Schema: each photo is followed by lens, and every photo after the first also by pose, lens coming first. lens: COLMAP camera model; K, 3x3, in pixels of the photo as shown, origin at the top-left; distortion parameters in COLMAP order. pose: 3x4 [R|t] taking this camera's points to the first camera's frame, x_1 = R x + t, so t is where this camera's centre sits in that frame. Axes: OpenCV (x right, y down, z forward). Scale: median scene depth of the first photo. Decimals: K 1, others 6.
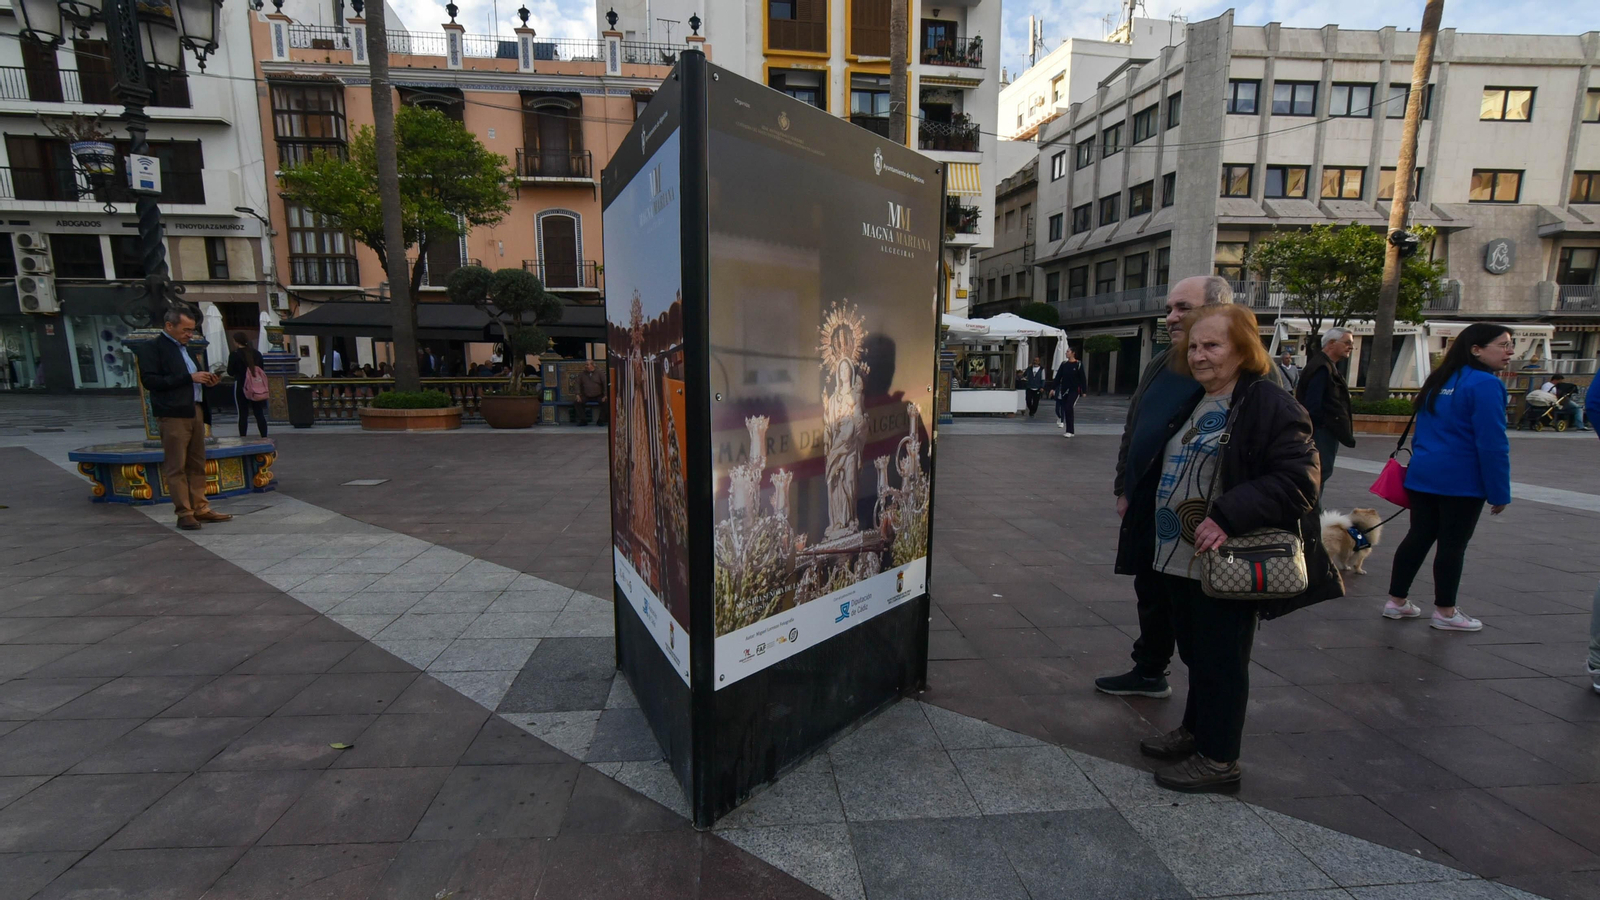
lens RADIAL K [[782.2, 0, 798.3], [0, 782.2, 516.9], [0, 0, 1]] dist [-0.022073, 0.001915]
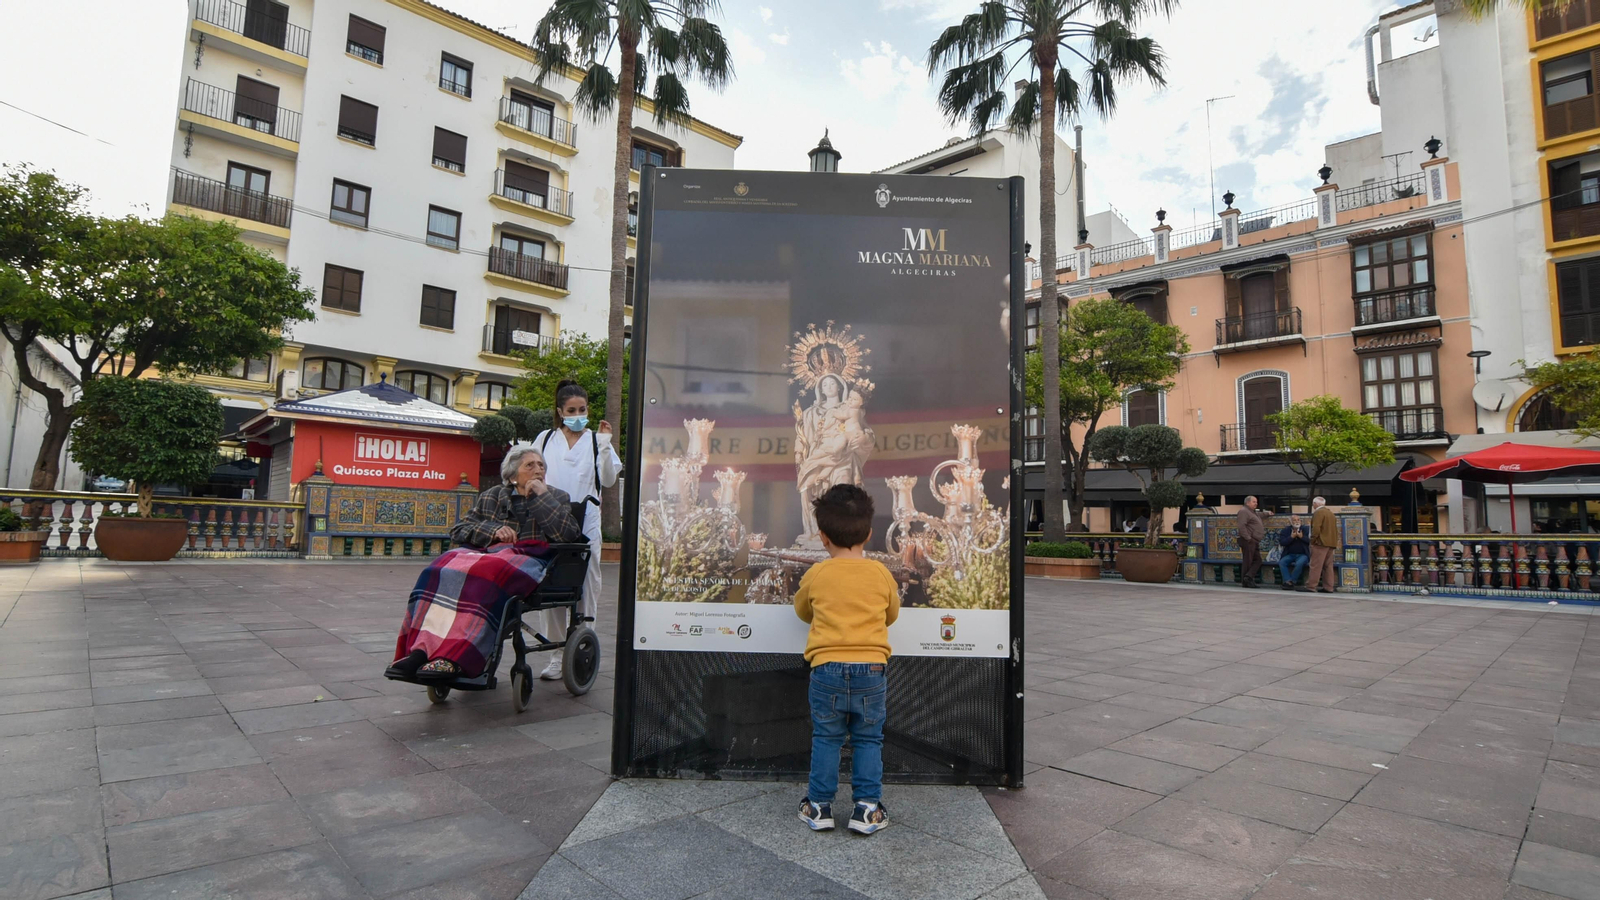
lens RADIAL K [[782.2, 0, 798.2], [0, 782.2, 466.9], [0, 0, 1]] dist [-0.022073, 0.001915]
pose [[0.617486, -0.057546, -0.784474, 0.868783], [-0.172415, 0.963164, -0.206368, 0.143471], [0.767453, 0.262685, 0.584819, 0.395111]]
